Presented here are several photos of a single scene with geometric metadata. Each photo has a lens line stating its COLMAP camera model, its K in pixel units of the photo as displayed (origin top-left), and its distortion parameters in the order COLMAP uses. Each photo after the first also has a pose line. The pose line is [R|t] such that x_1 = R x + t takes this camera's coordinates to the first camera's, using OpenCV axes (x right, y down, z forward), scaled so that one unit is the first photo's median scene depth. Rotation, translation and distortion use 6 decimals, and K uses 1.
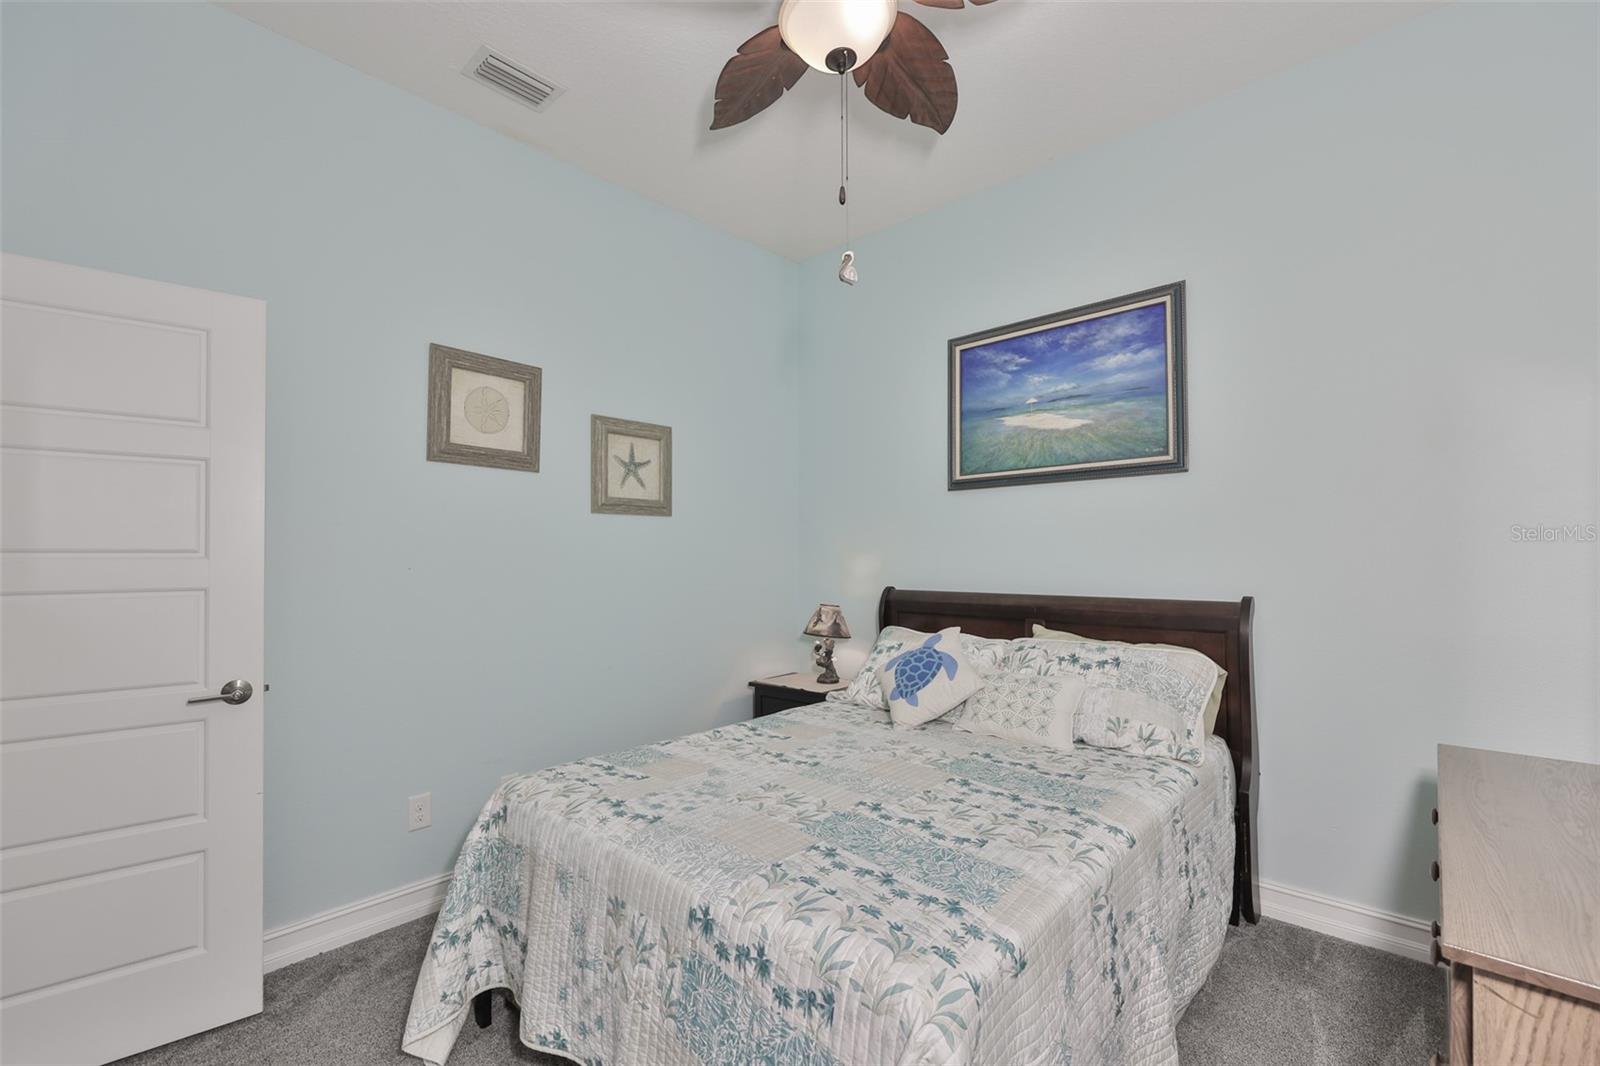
lens RADIAL K [[680.8, 0, 800.0], [0, 680.8, 544.0], [0, 0, 1]] dist [0.000152, 0.000069]
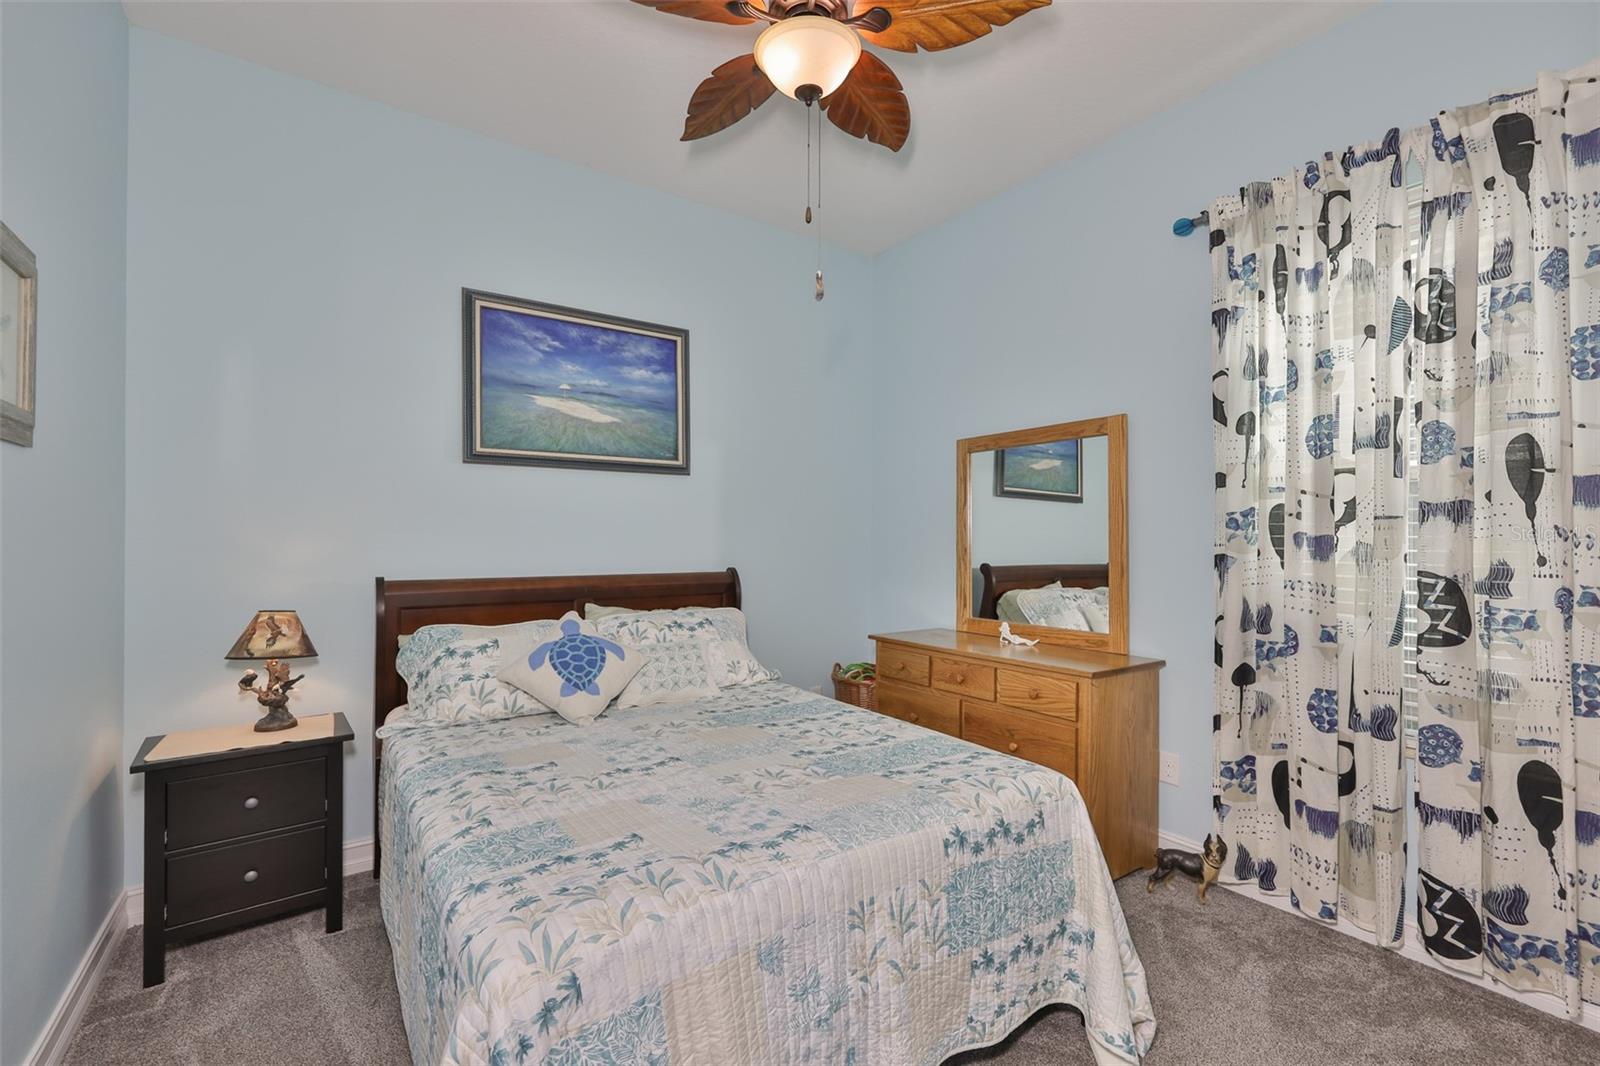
lens RADIAL K [[682.0, 0, 800.0], [0, 682.0, 533.0], [0, 0, 1]] dist [-0.002732, -0.000028]
pose [[0.218133, 0.015596, 0.975794, -0.617306], [-0.019388, 0.999744, -0.011645, 0.015363], [-0.975726, -0.016379, 0.218380, 0.455992]]
